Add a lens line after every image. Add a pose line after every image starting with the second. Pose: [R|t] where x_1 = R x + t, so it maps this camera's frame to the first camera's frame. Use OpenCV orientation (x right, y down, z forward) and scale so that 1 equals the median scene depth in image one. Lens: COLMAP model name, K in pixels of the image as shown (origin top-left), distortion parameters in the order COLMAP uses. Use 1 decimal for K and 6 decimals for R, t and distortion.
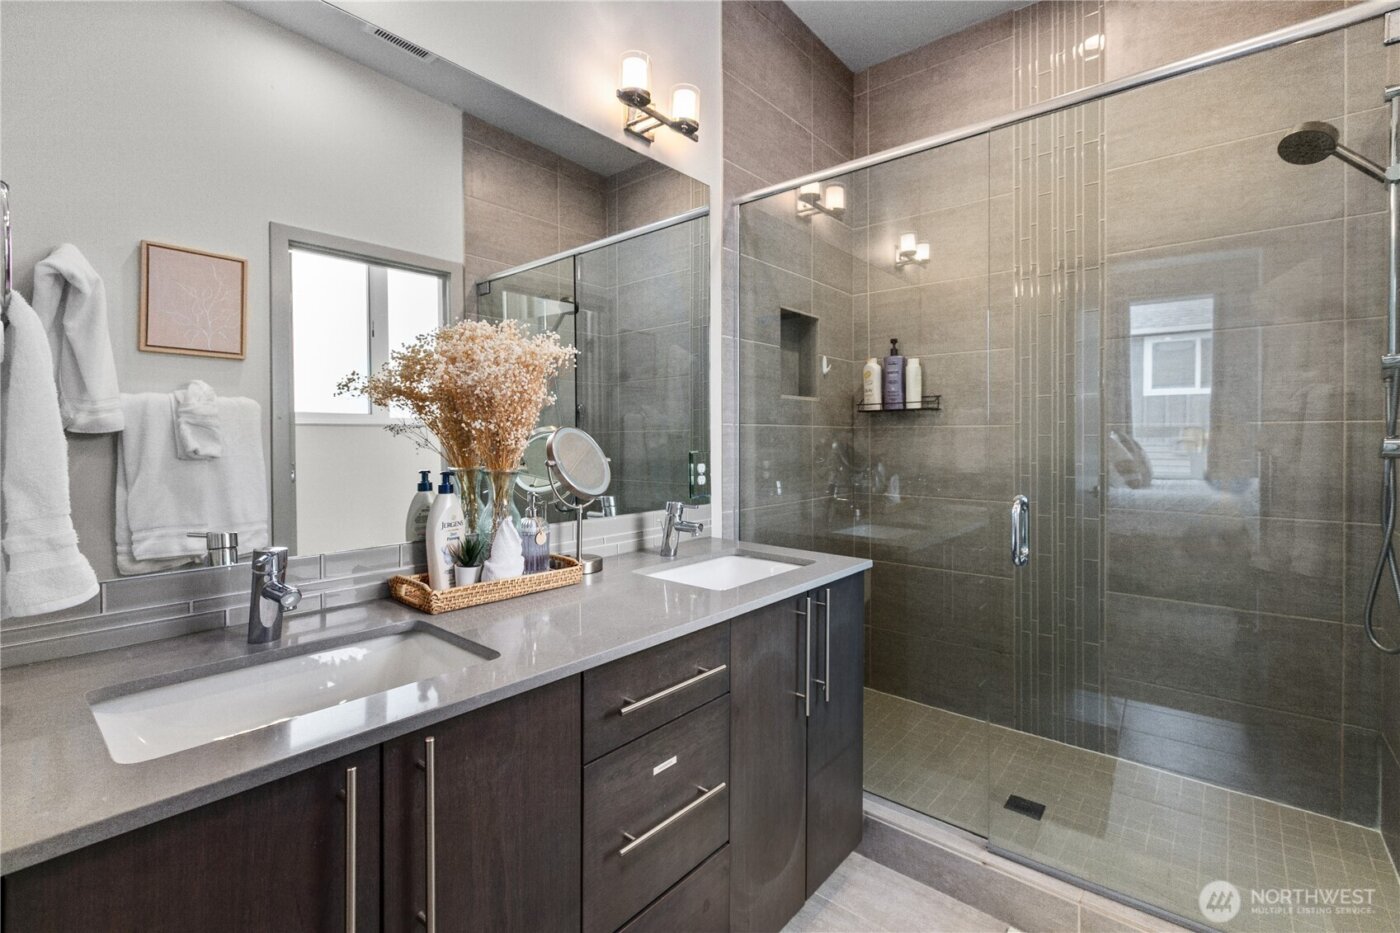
lens RADIAL K [[628.3, 0, 698.5], [0, 628.3, 459.7], [0, 0, 1]] dist [0.000435, -0.000710]
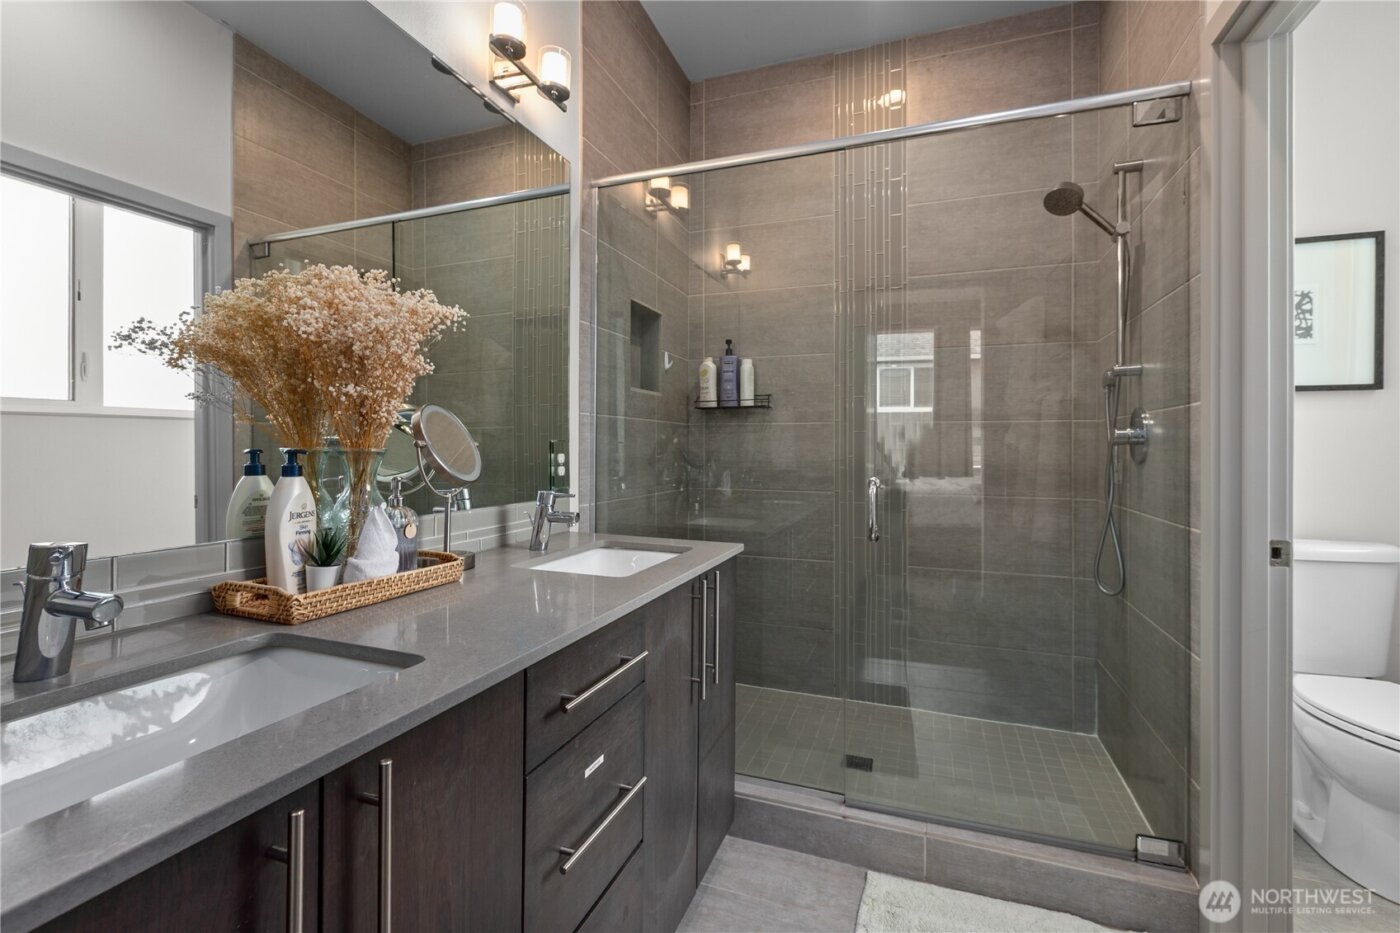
lens RADIAL K [[624.3, 0, 700.1], [0, 624.3, 459.3], [0, 0, 1]] dist [0.000596, 0.000338]
pose [[0.940486, -0.000589, 0.339831, -0.127101], [0.005825, 0.999879, -0.014390, 0.031964], [-0.339782, 0.015513, 0.940376, 0.050960]]
